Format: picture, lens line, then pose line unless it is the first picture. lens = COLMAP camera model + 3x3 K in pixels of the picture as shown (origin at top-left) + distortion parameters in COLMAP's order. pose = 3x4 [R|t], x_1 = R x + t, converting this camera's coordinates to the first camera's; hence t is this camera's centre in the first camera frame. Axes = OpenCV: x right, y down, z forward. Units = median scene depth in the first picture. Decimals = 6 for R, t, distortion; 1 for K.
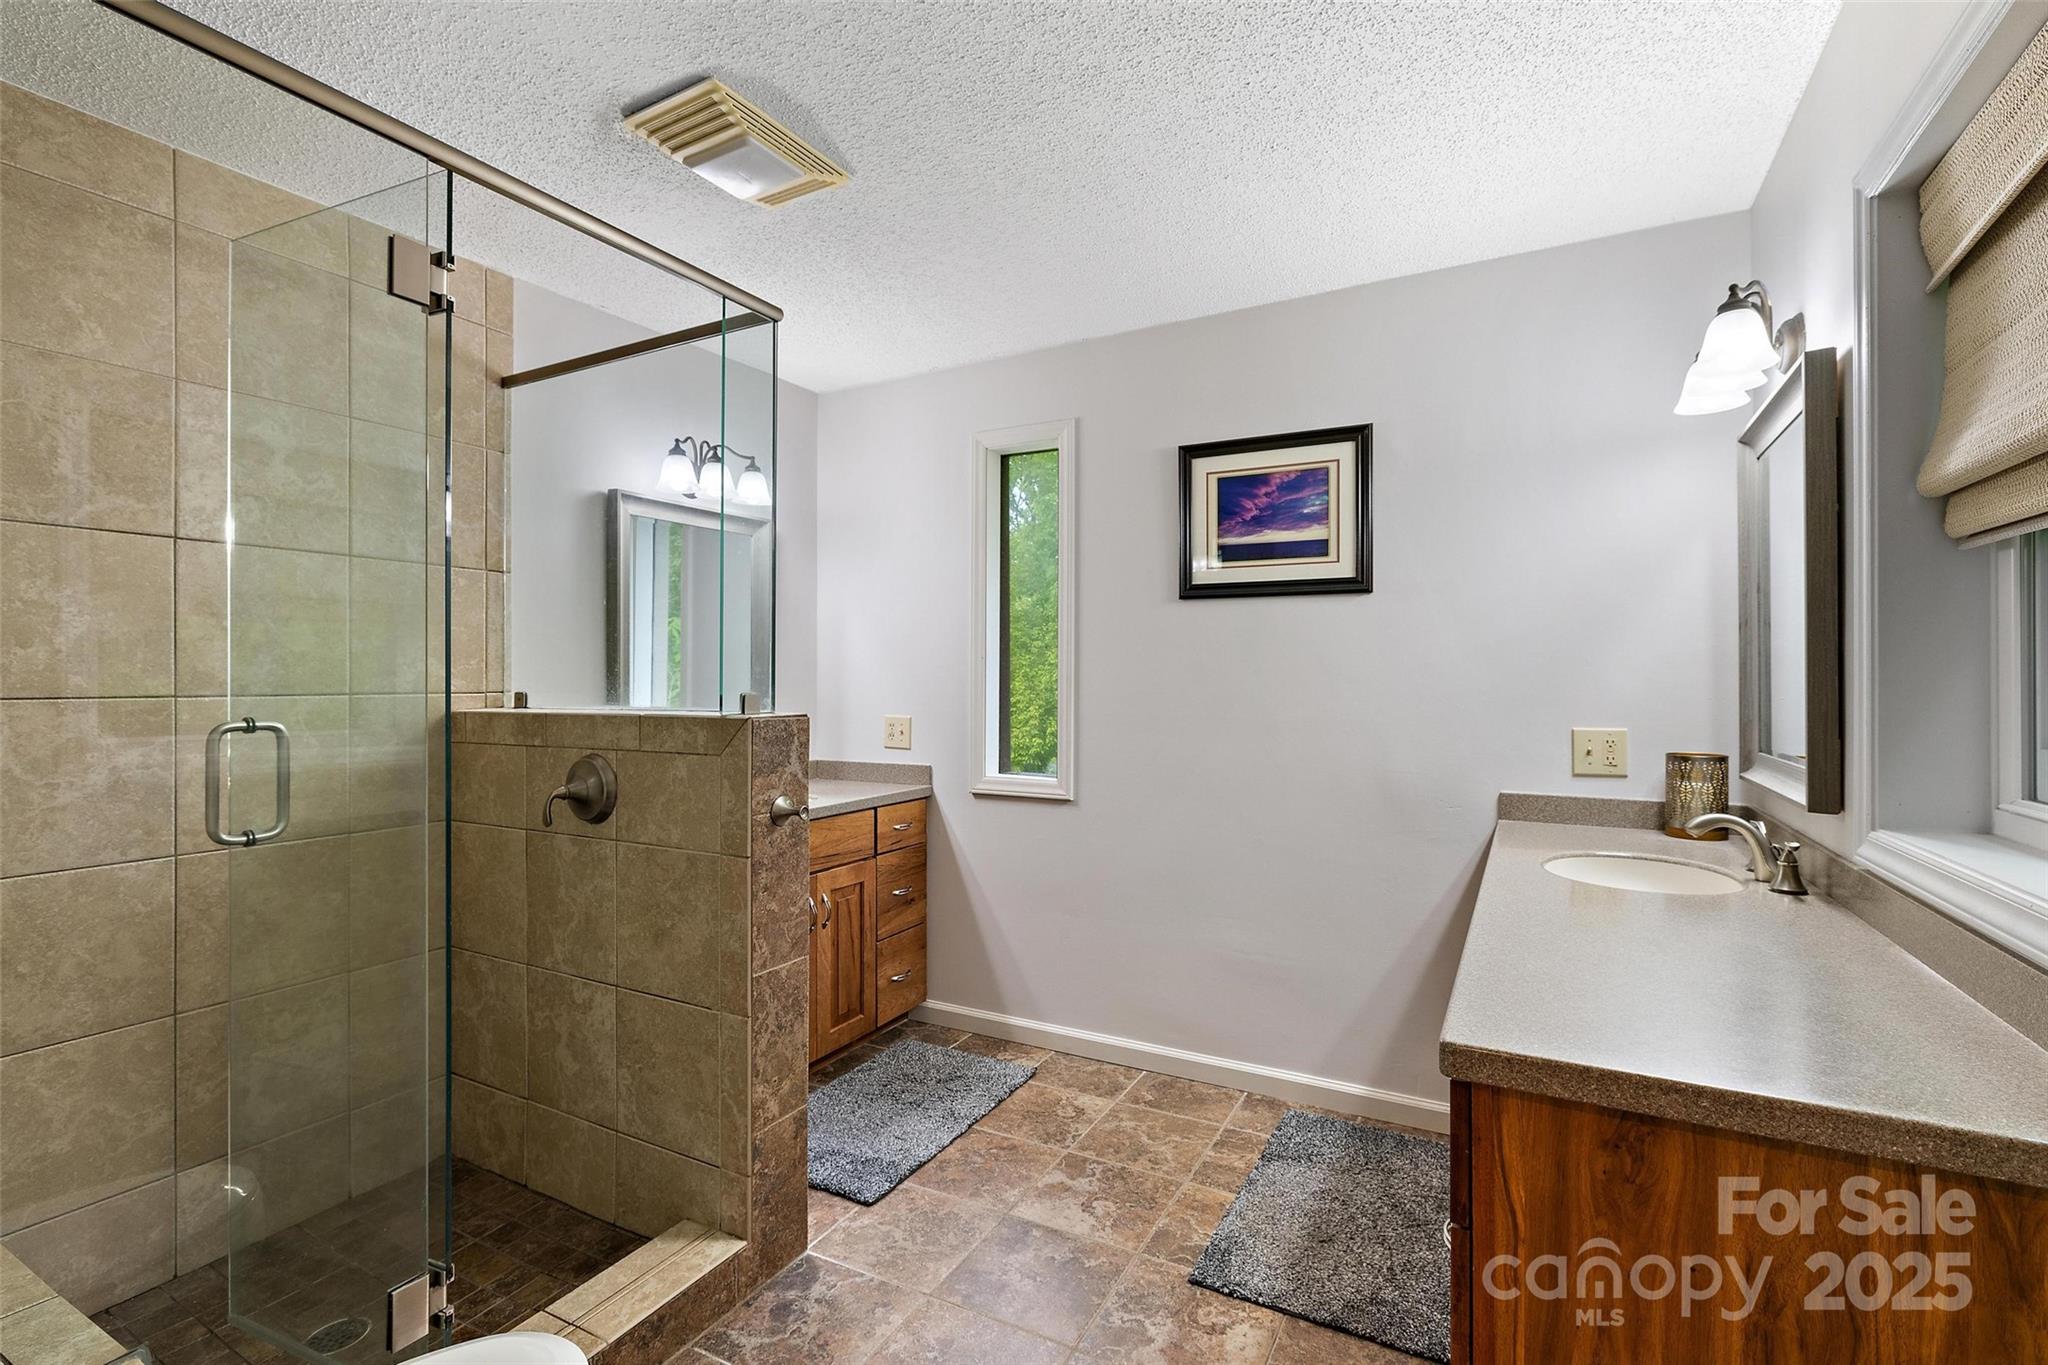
lens RADIAL K [[914.9, 0, 1025.3], [0, 914.9, 681.9], [0, 0, 1]] dist [-0.005263, 0.001848]
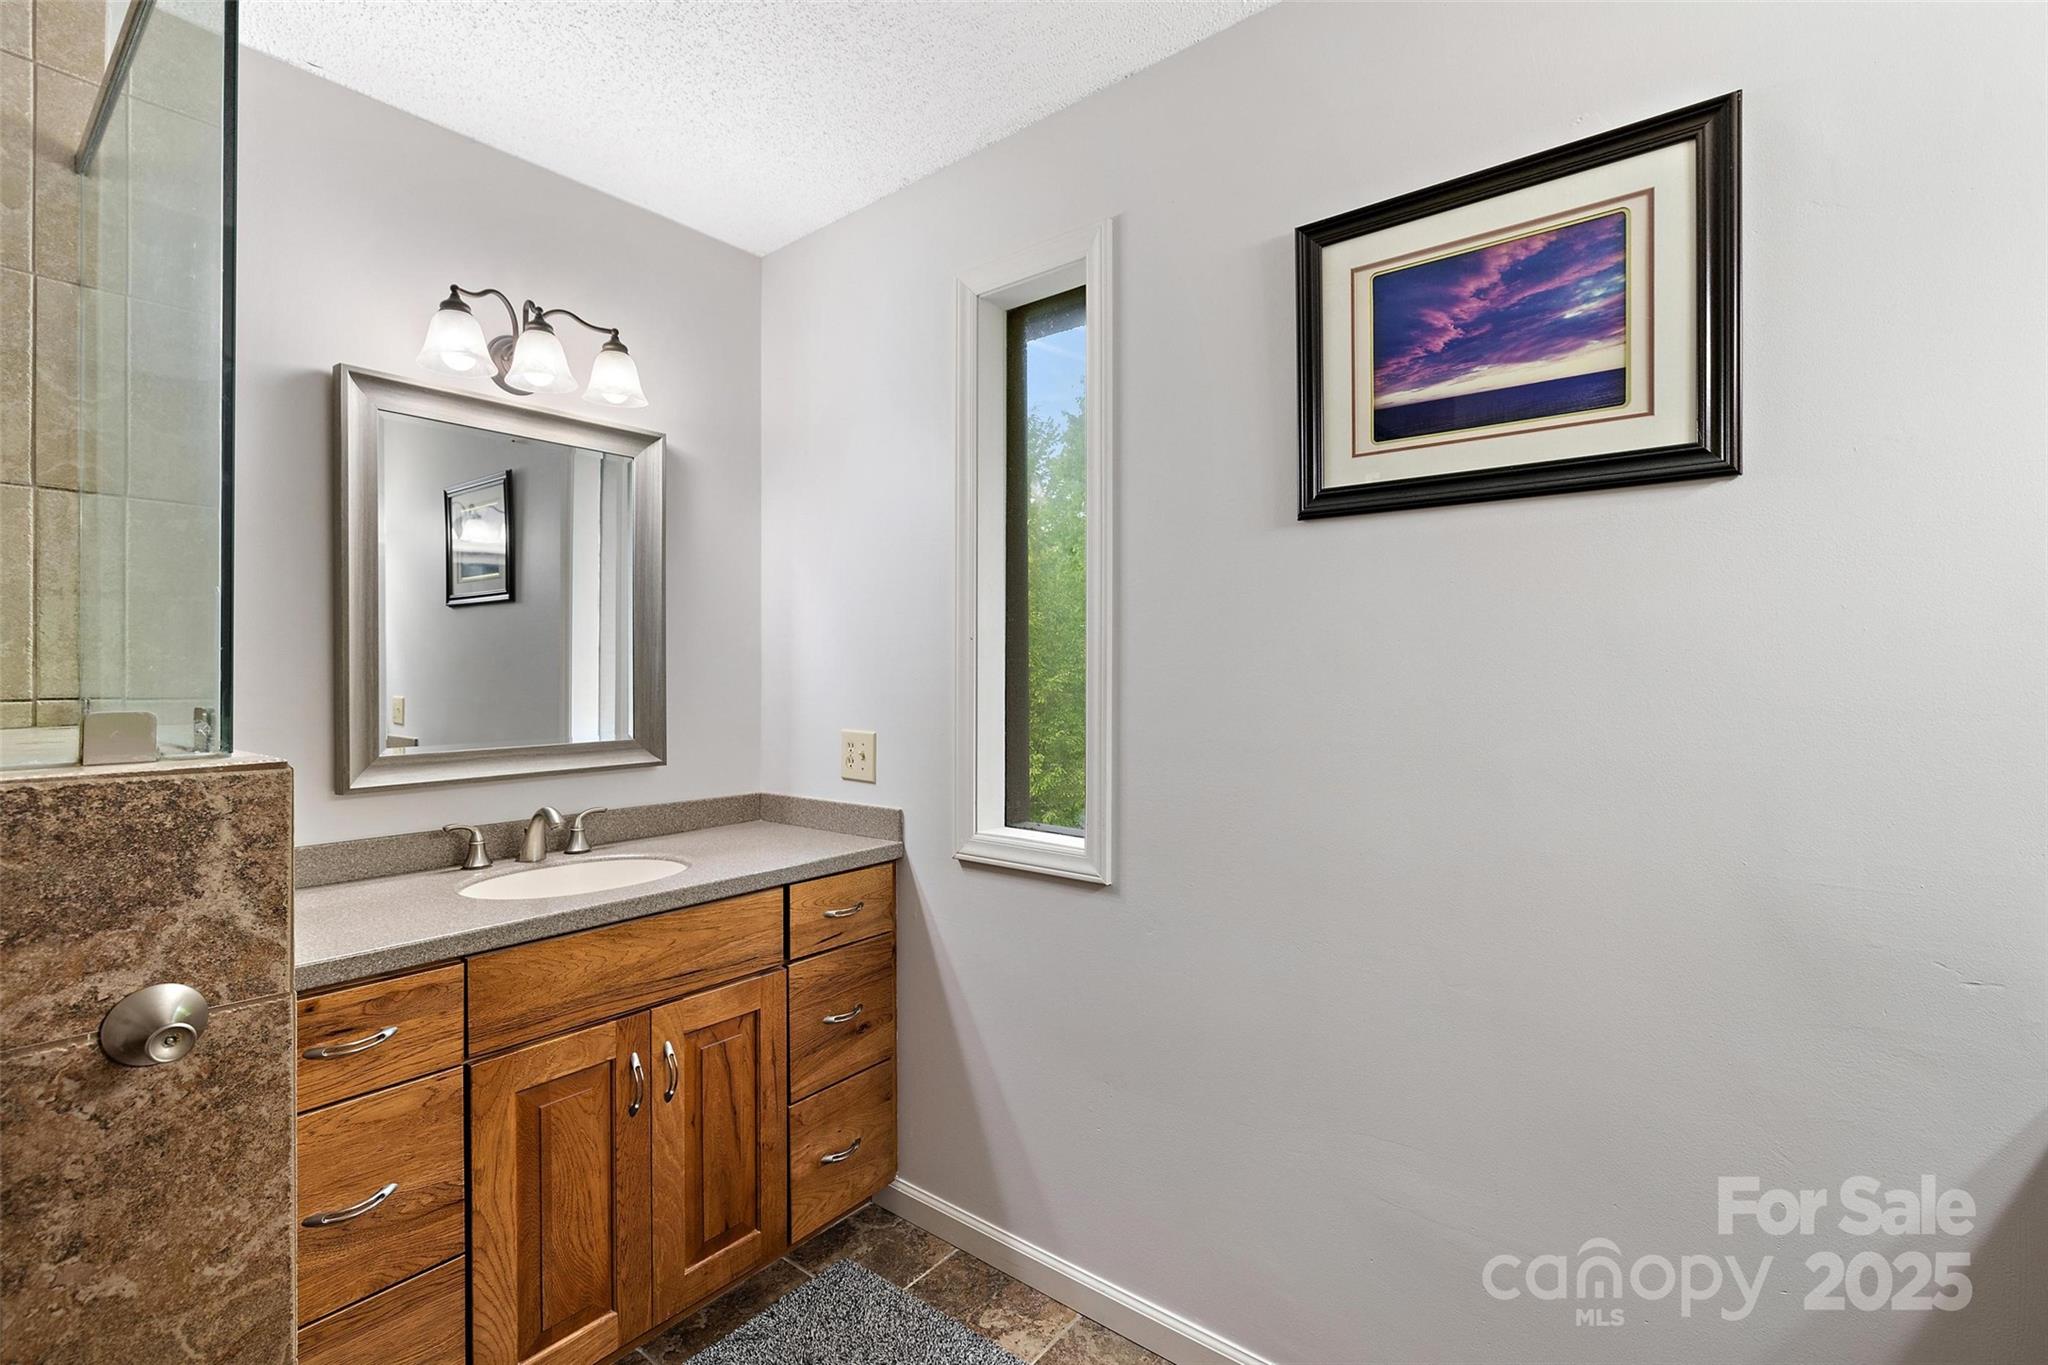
lens RADIAL K [[914.9, 0, 1021.5], [0, 914.9, 676.1], [0, 0, 1]] dist [-0.005263, 0.001848]
pose [[0.986244, -0.001745, -0.165289, 0.095513], [0.001582, 0.999998, -0.001114, -0.000973], [0.165291, 0.000837, 0.986245, 0.442098]]
